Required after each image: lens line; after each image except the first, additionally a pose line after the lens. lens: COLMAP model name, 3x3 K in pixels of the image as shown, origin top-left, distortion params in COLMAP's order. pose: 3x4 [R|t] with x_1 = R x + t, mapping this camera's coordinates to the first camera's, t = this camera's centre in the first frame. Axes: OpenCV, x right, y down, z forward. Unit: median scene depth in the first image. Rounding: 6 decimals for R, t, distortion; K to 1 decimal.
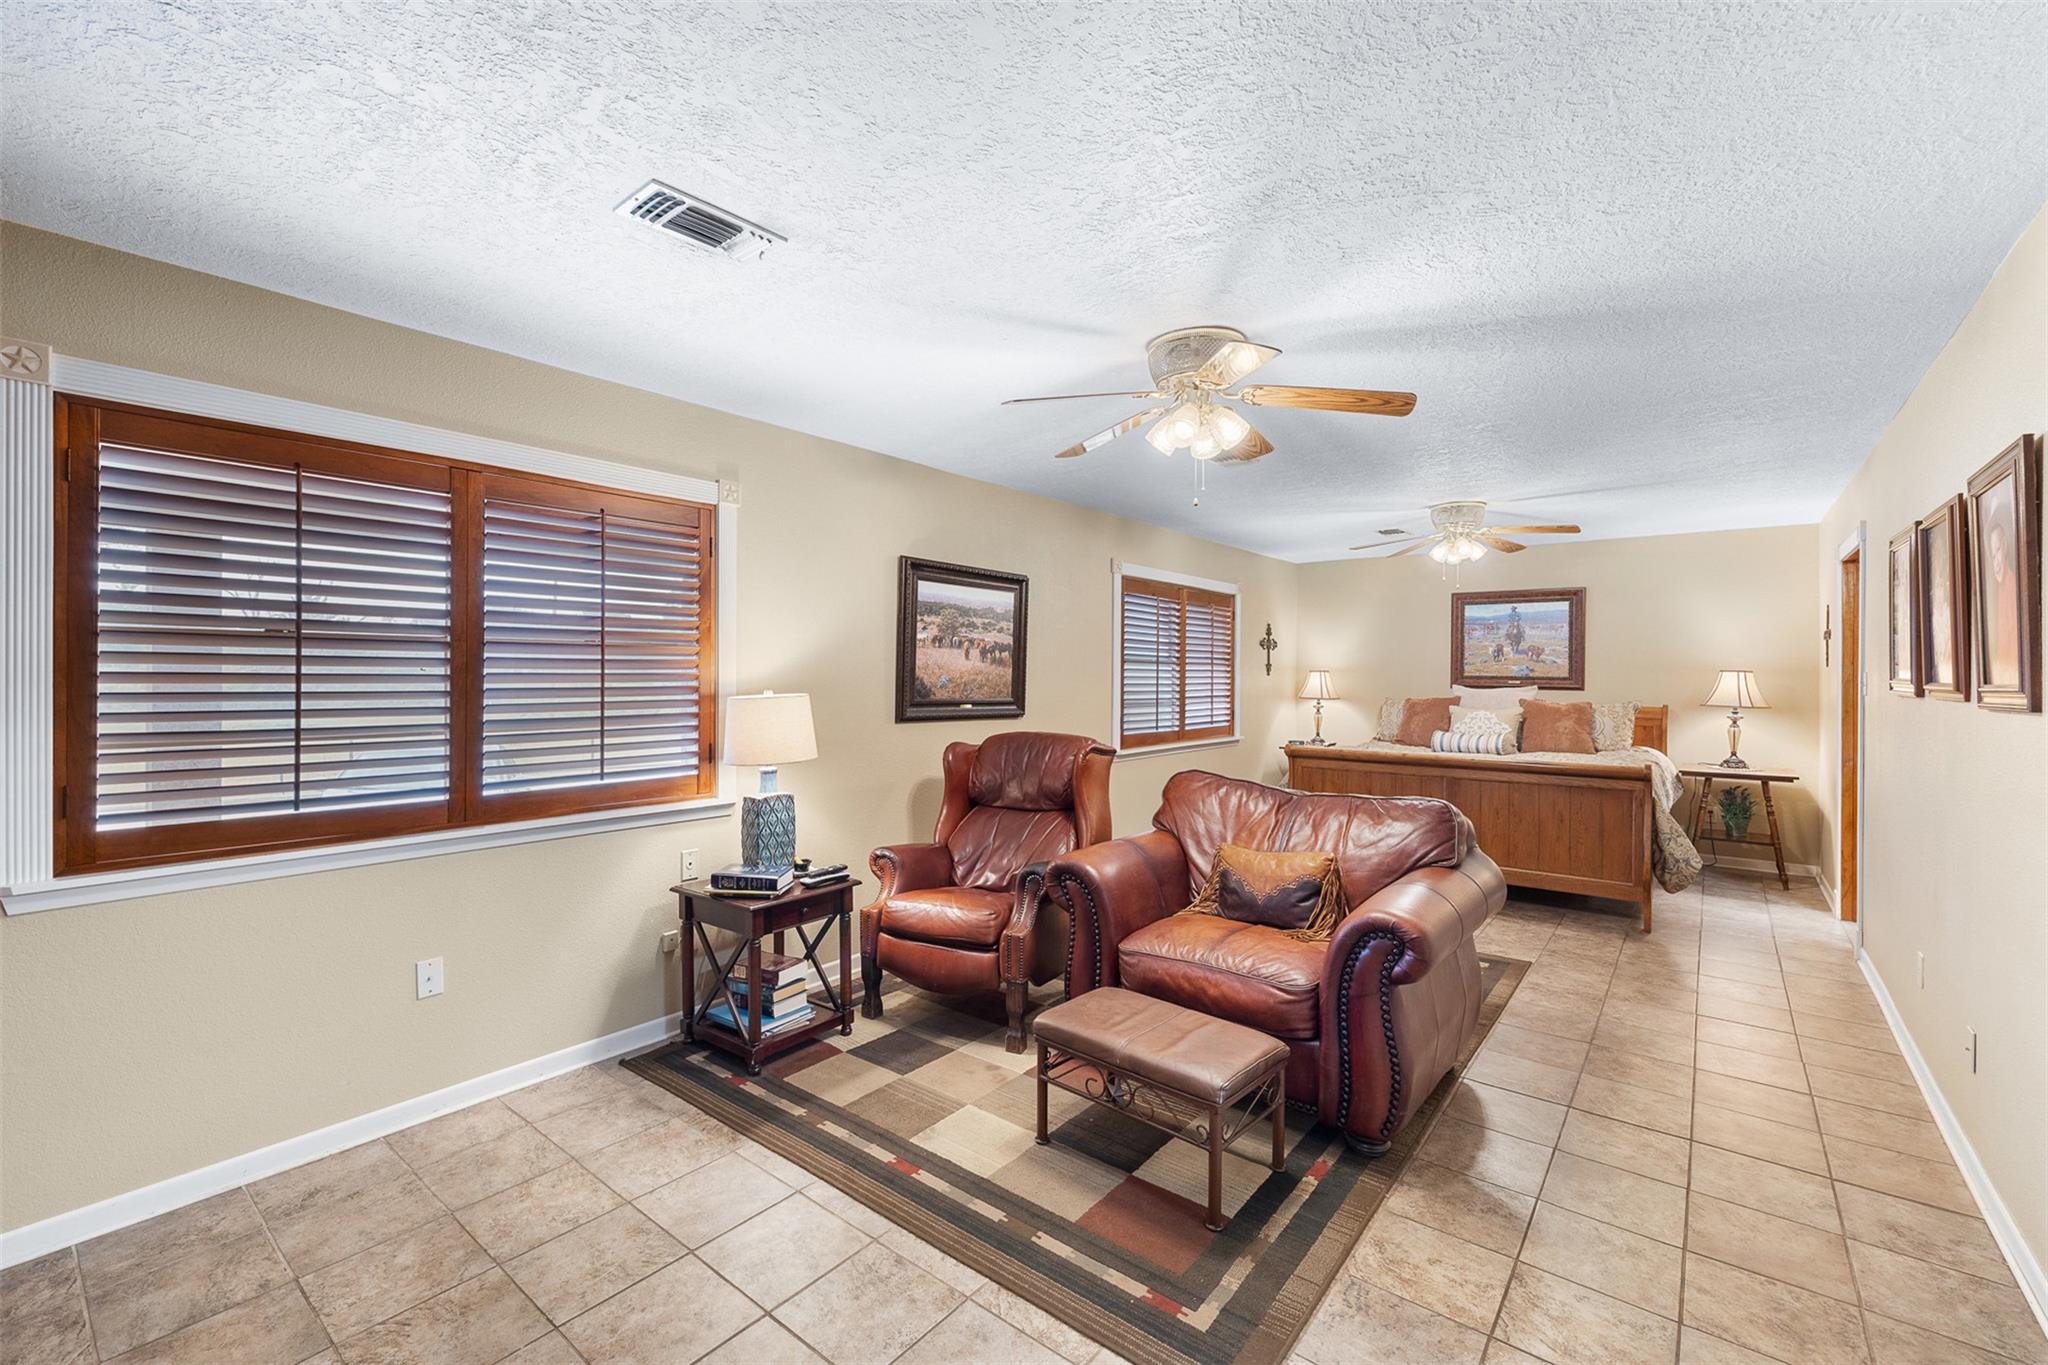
lens RADIAL K [[857.2, 0, 1026.0], [0, 857.2, 674.0], [0, 0, 1]] dist [0.002386, 0.000279]
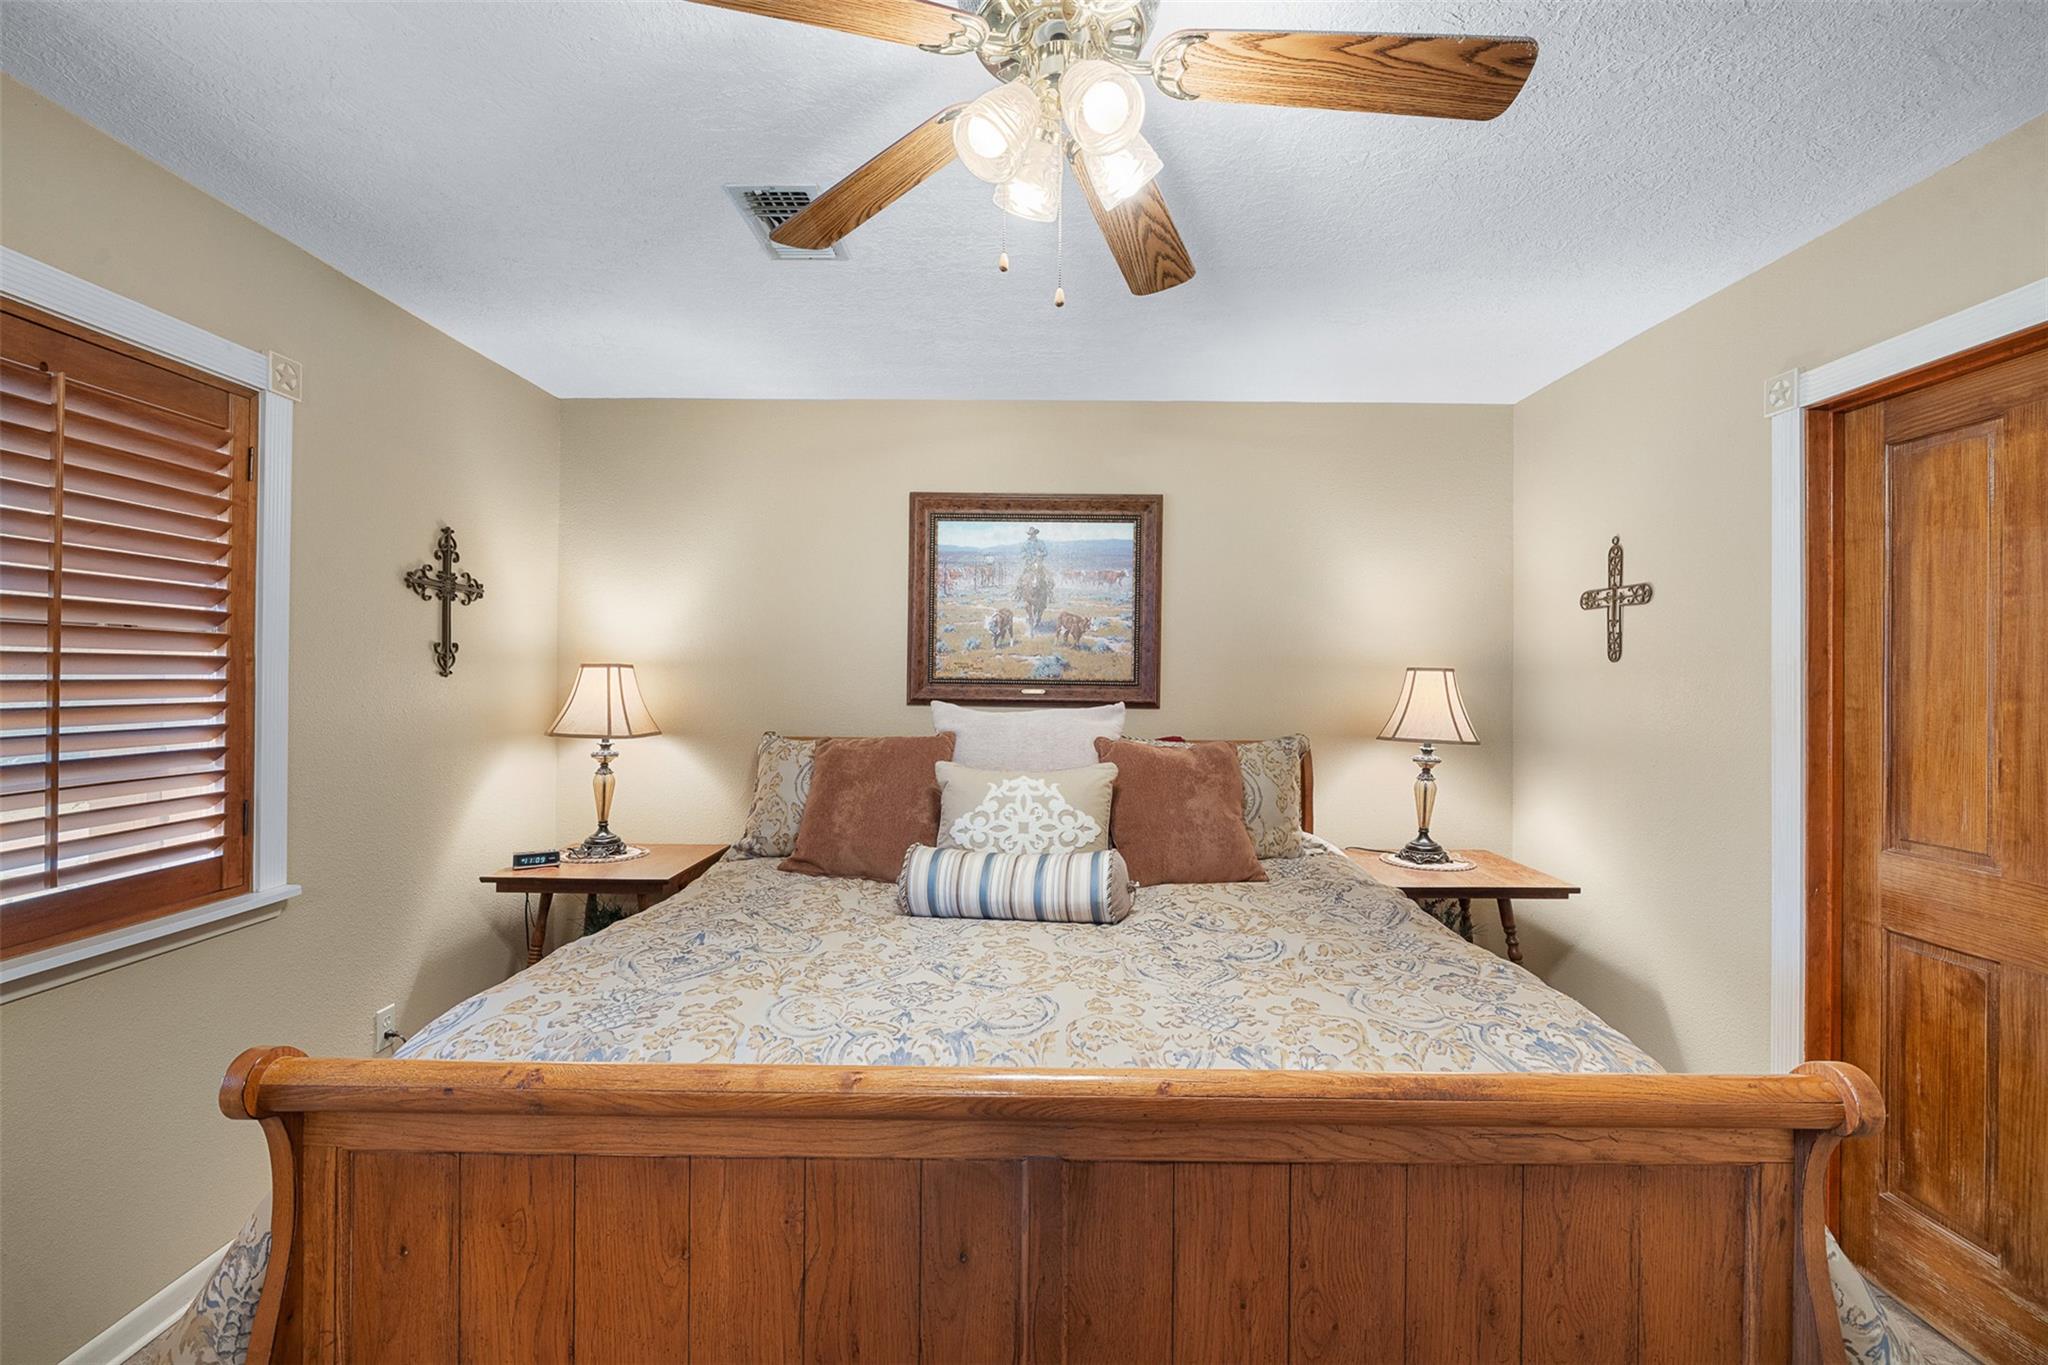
lens RADIAL K [[933.7, 0, 1020.5], [0, 933.7, 673.4], [0, 0, 1]] dist [0.000571, -0.000015]
pose [[0.792539, 0.002459, 0.609816, 0.258505], [-0.002916, 0.999996, -0.000243, -0.000108], [-0.609814, -0.001586, 0.792543, 0.609835]]
